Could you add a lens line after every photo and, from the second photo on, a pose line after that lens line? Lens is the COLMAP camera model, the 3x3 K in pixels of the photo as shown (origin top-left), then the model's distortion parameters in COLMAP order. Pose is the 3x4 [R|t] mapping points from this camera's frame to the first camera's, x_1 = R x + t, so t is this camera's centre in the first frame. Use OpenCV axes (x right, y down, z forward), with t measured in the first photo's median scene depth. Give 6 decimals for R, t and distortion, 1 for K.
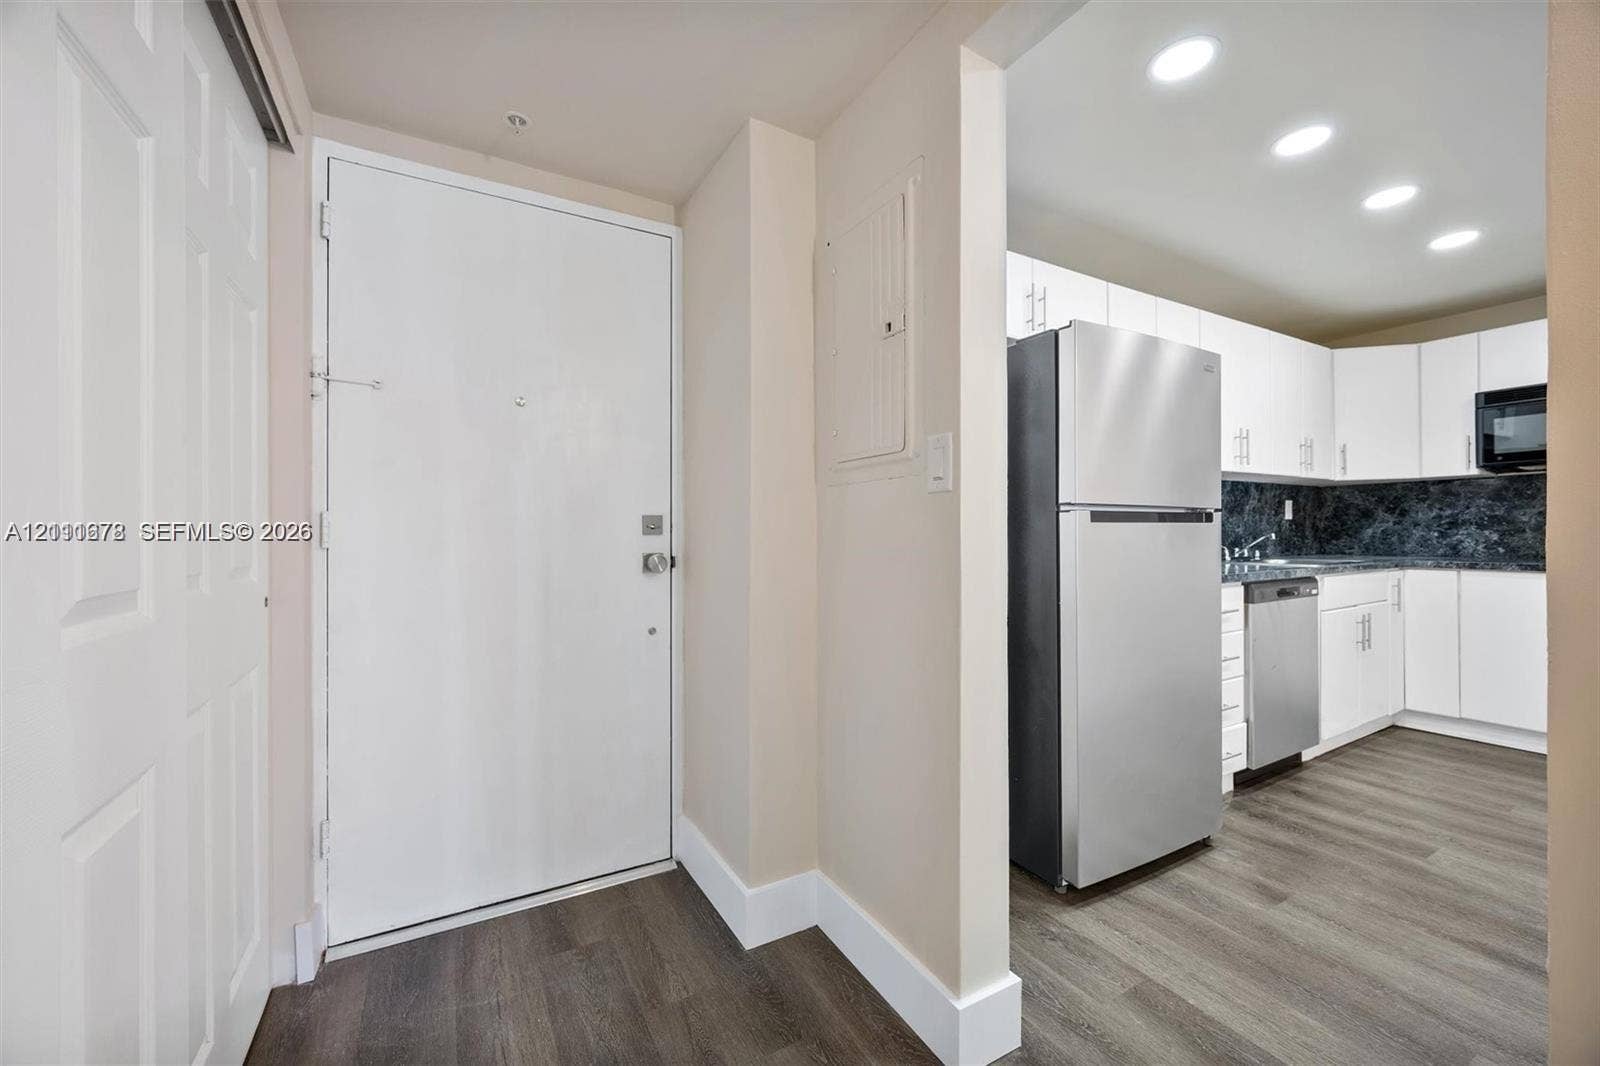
lens RADIAL K [[632.0, 0, 800.0], [0, 632.0, 533.0], [0, 0, 1]] dist [-0.000874, 0.000029]
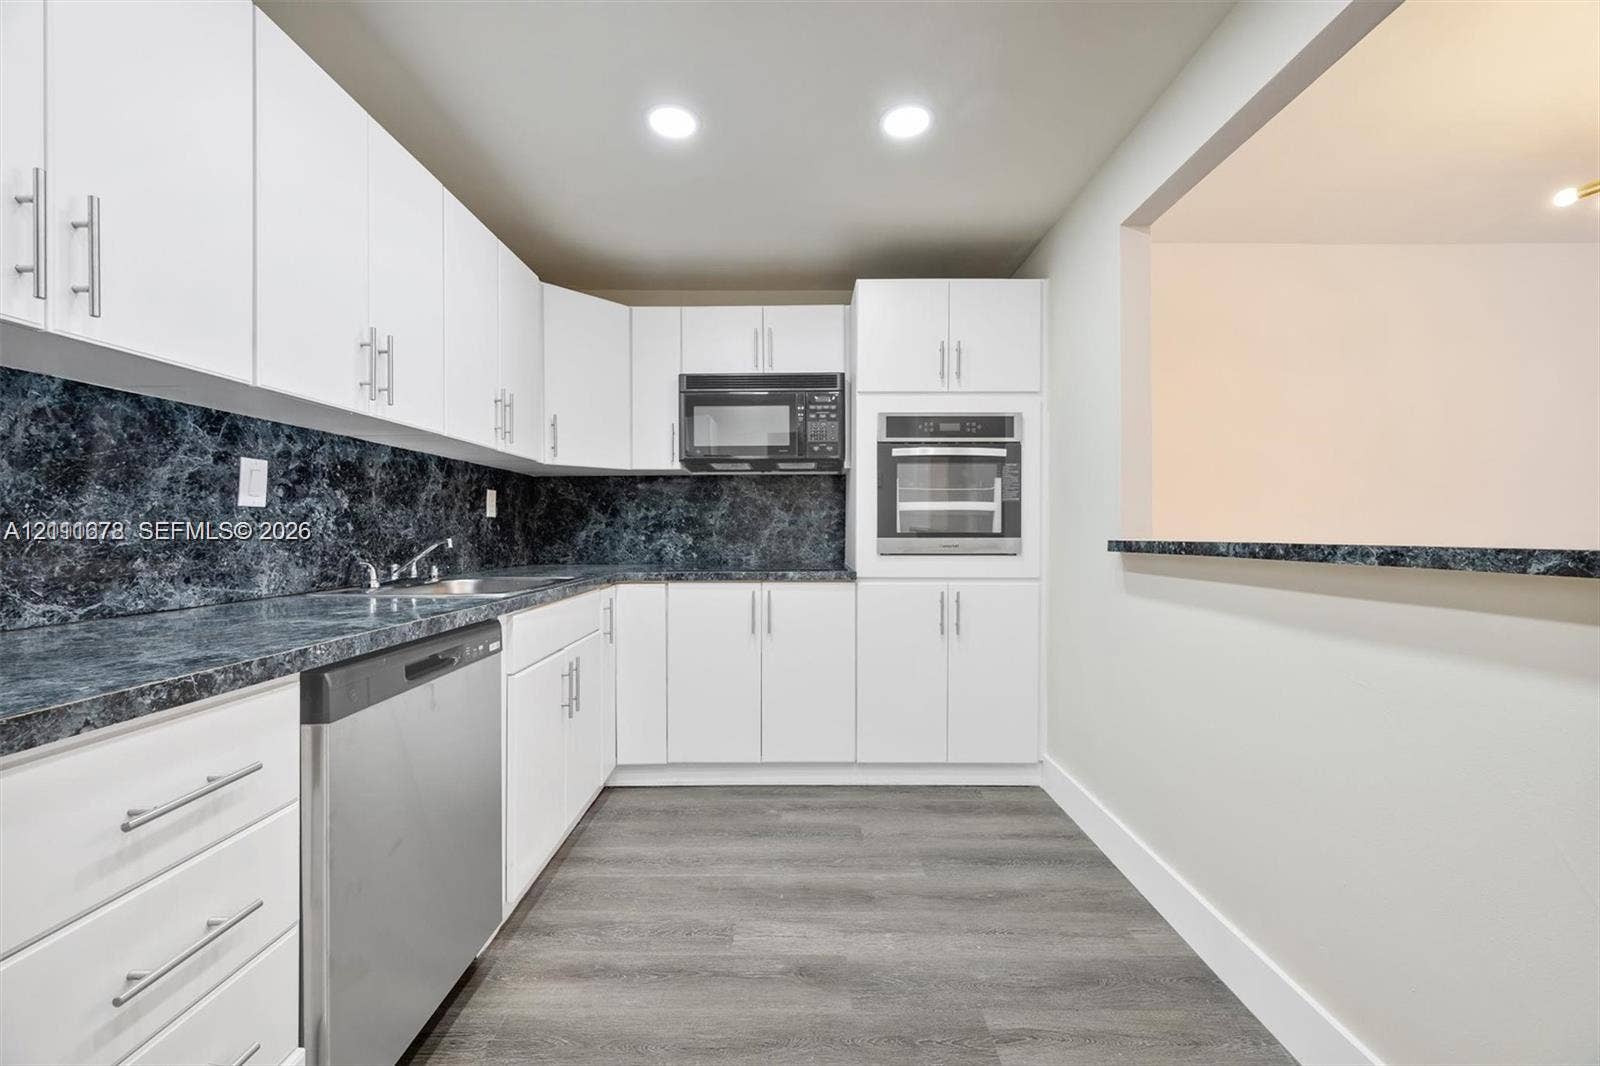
lens RADIAL K [[632.0, 0, 800.0], [0, 632.0, 533.0], [0, 0, 1]] dist [-0.000874, 0.000029]
pose [[0.495535, 0.003490, 0.868581, 0.375747], [-0.000960, 0.999994, -0.003471, -0.002233], [-0.868588, 0.000886, 0.495535, 0.399455]]
